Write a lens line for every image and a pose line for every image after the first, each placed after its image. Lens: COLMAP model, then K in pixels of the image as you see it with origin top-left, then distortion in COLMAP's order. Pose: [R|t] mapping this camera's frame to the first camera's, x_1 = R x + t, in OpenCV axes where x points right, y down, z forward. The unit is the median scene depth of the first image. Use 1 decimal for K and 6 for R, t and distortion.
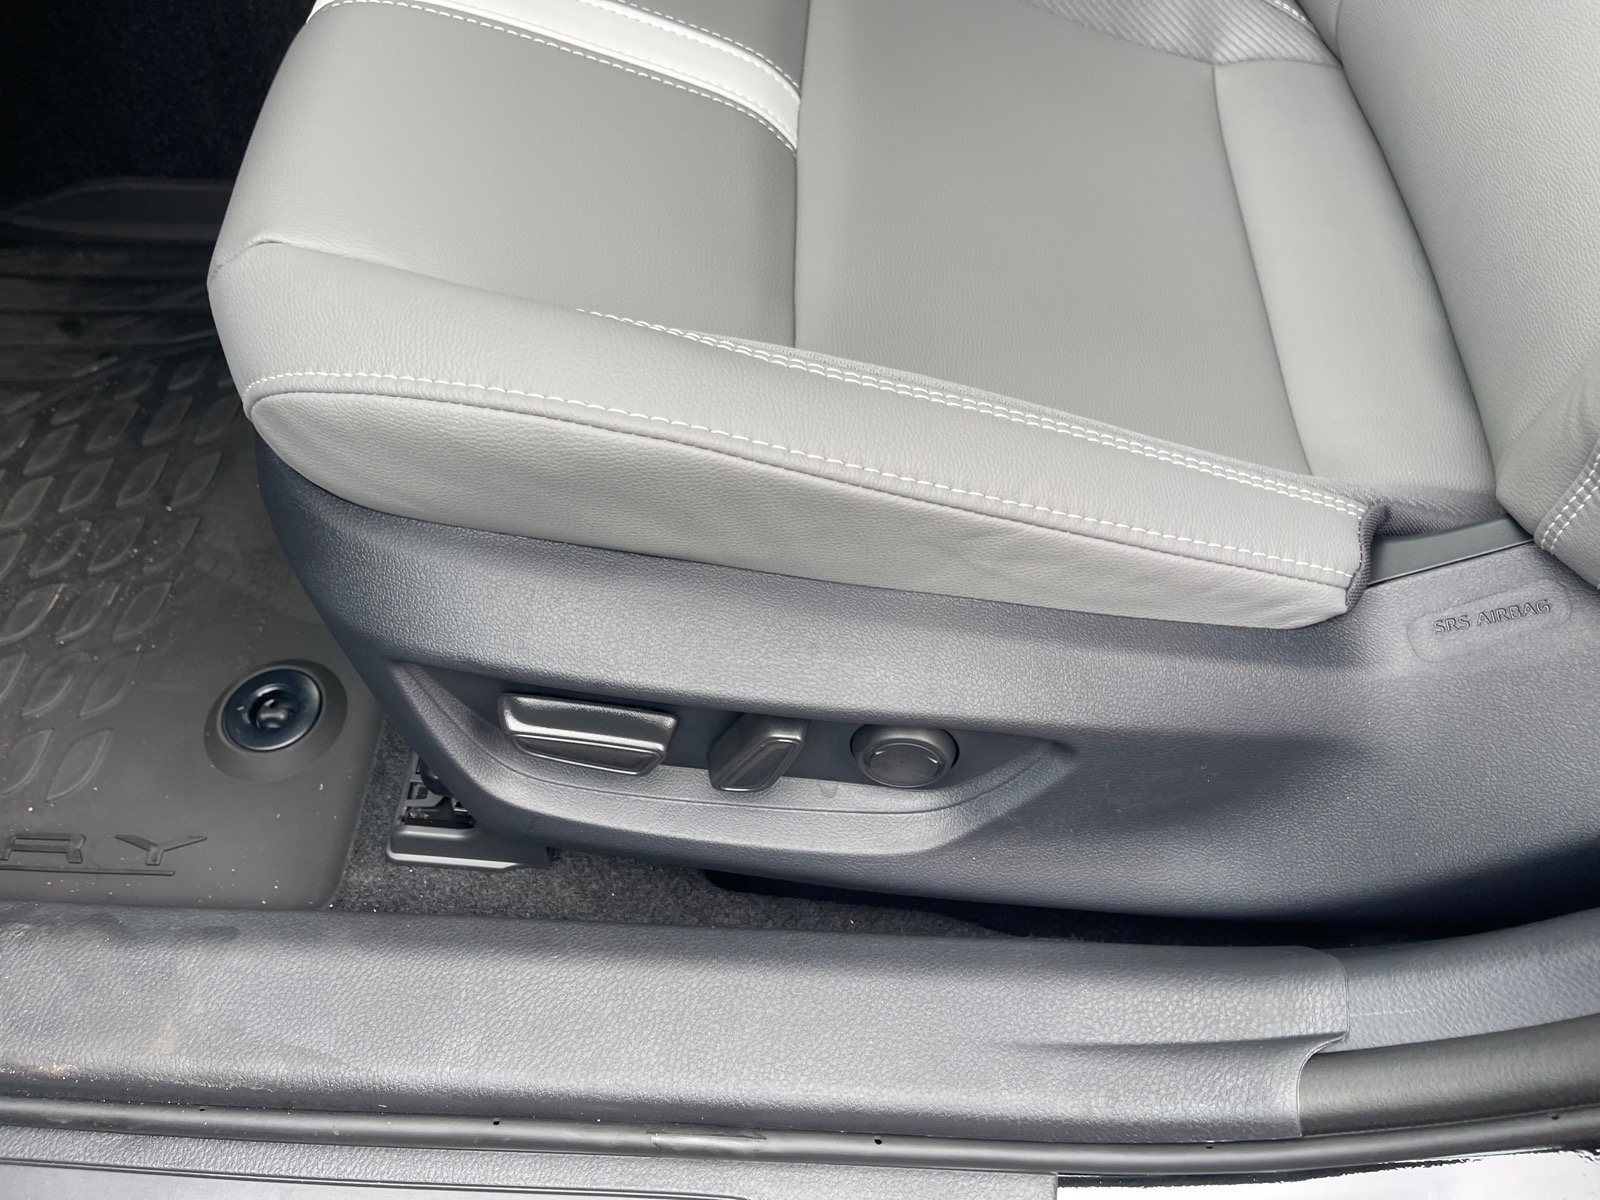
lens RADIAL K [[1216.2, 0, 799.5], [0, 1216.2, 623.4], [0, 0, 1]] dist [0.046509, -0.008099]
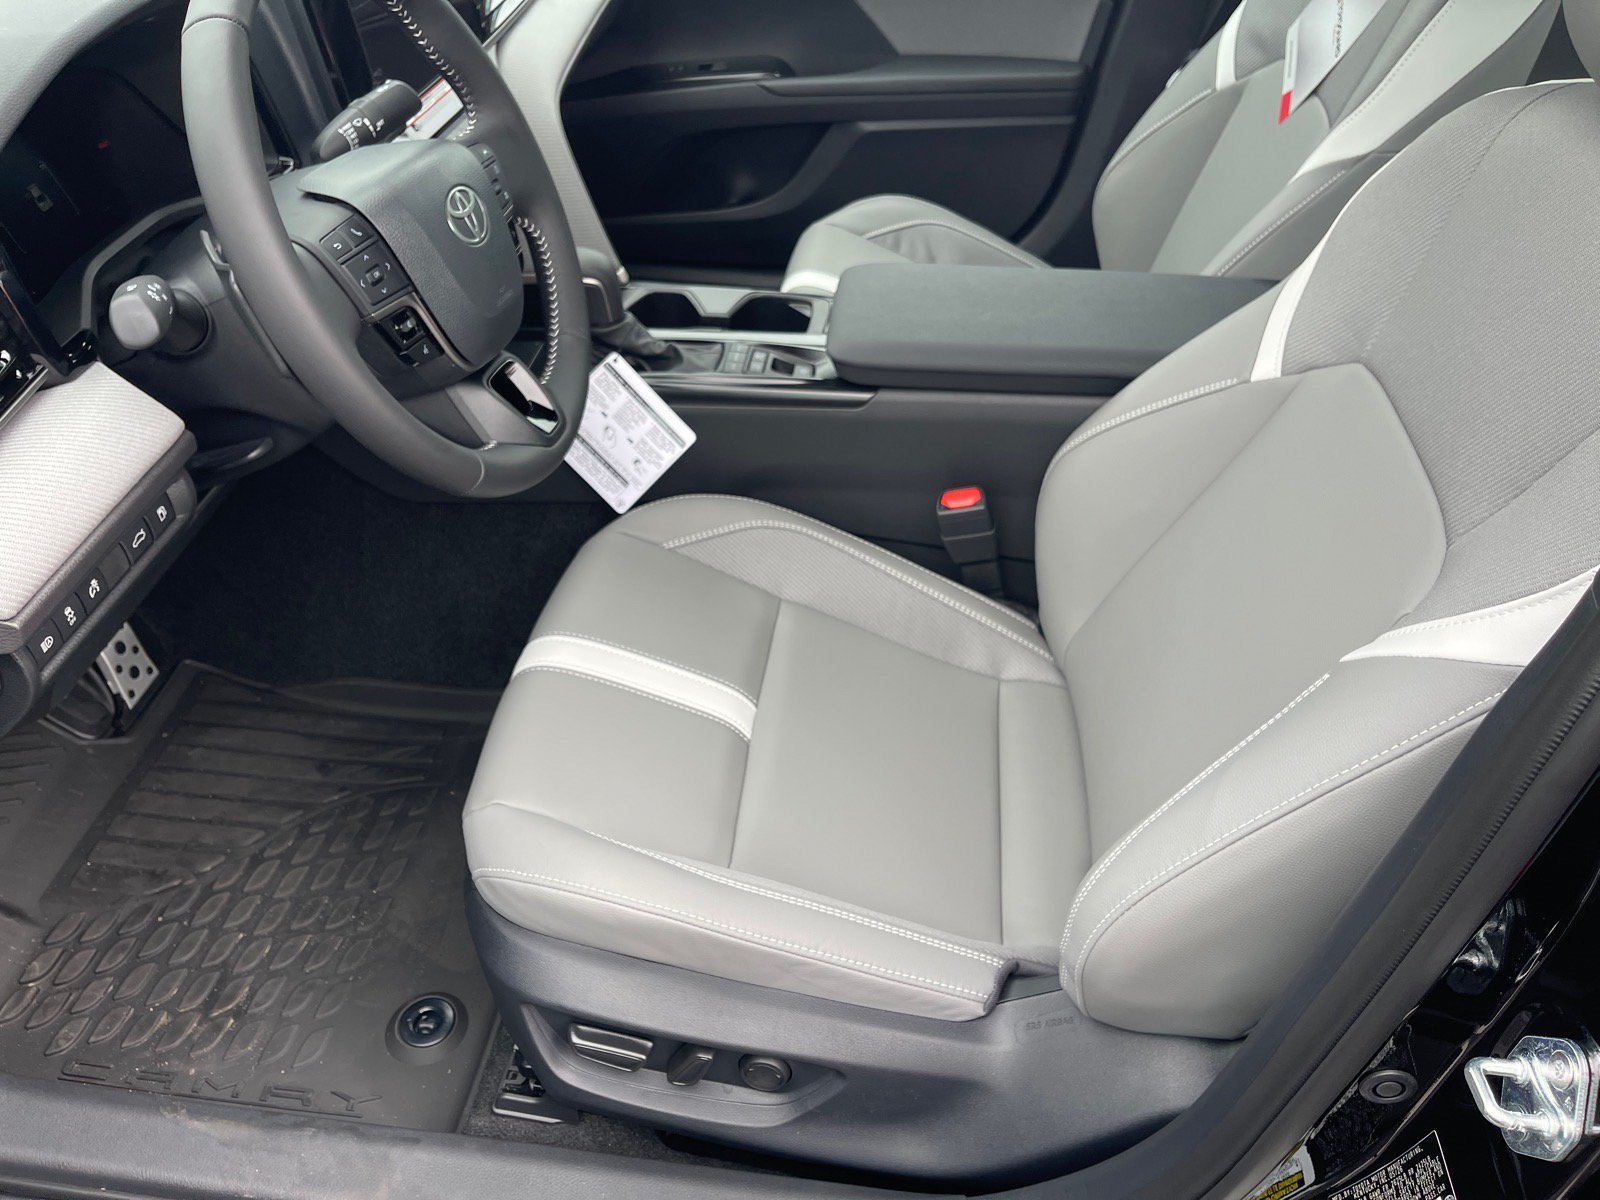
lens RADIAL K [[1216.2, 0, 799.5], [0, 1216.2, 623.4], [0, 0, 1]] dist [0.046509, -0.008099]
pose [[0.996847, 0.073412, -0.030099, 0.110521], [-0.078819, 0.959762, -0.269526, -0.045799], [0.009101, 0.271048, 0.962523, -0.838764]]
